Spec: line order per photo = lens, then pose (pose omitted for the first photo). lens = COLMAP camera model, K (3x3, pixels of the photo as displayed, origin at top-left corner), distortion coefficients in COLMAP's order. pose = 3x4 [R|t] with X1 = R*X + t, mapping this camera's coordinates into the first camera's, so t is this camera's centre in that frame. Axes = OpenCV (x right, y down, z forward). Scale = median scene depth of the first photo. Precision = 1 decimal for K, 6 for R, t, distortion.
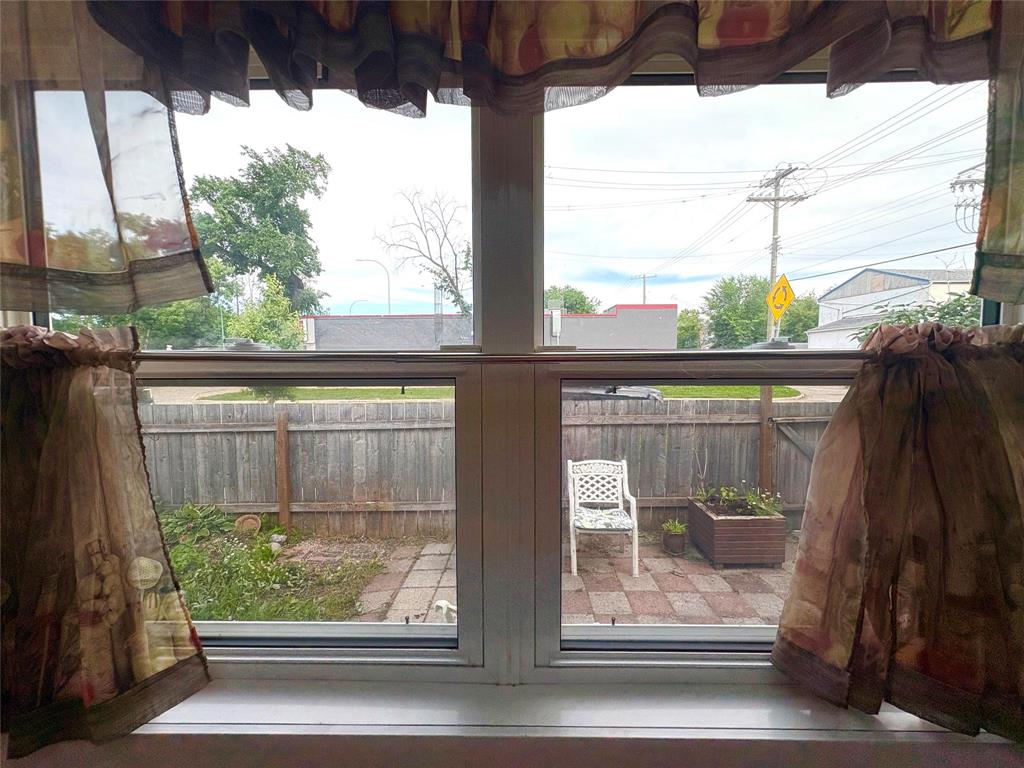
lens RADIAL K [[407.7, 0, 513.2], [0, 407.7, 380.7], [0, 0, 1]] dist [-0.000314, 0.000105]
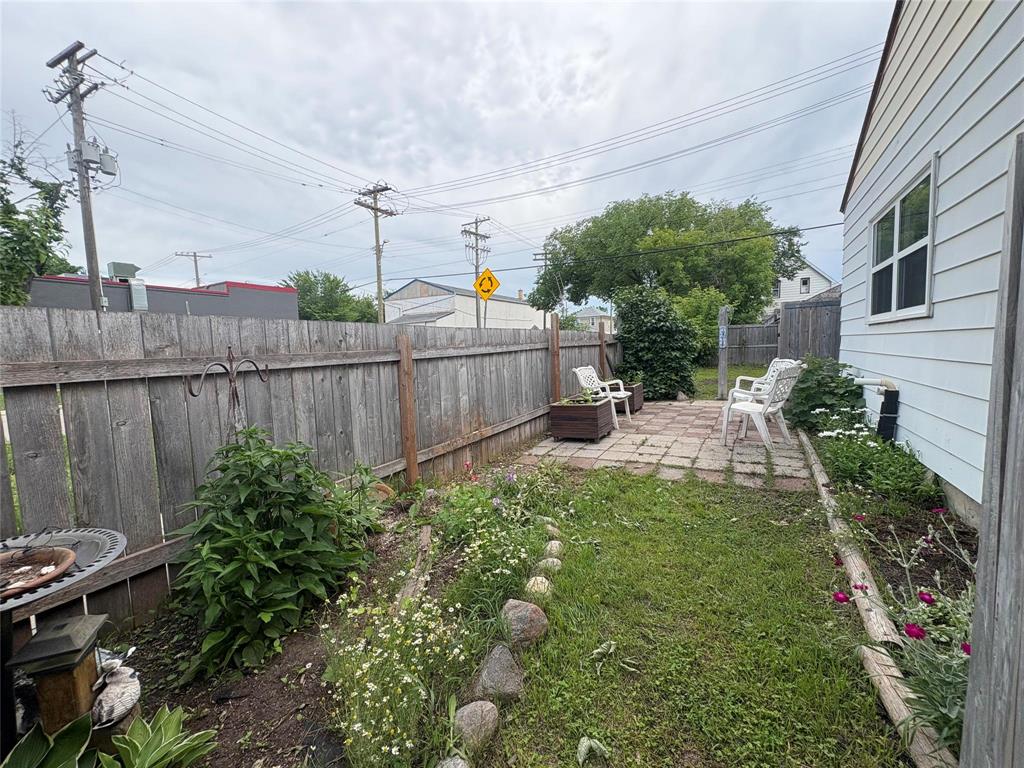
lens RADIAL K [[407.7, 0, 513.2], [0, 407.7, 380.7], [0, 0, 1]] dist [-0.000314, 0.000105]
pose [[0.487262, -0.082227, 0.869376, -0.338411], [0.082735, 0.995426, 0.047778, 0.042454], [-0.869328, 0.048648, 0.491836, 0.135093]]
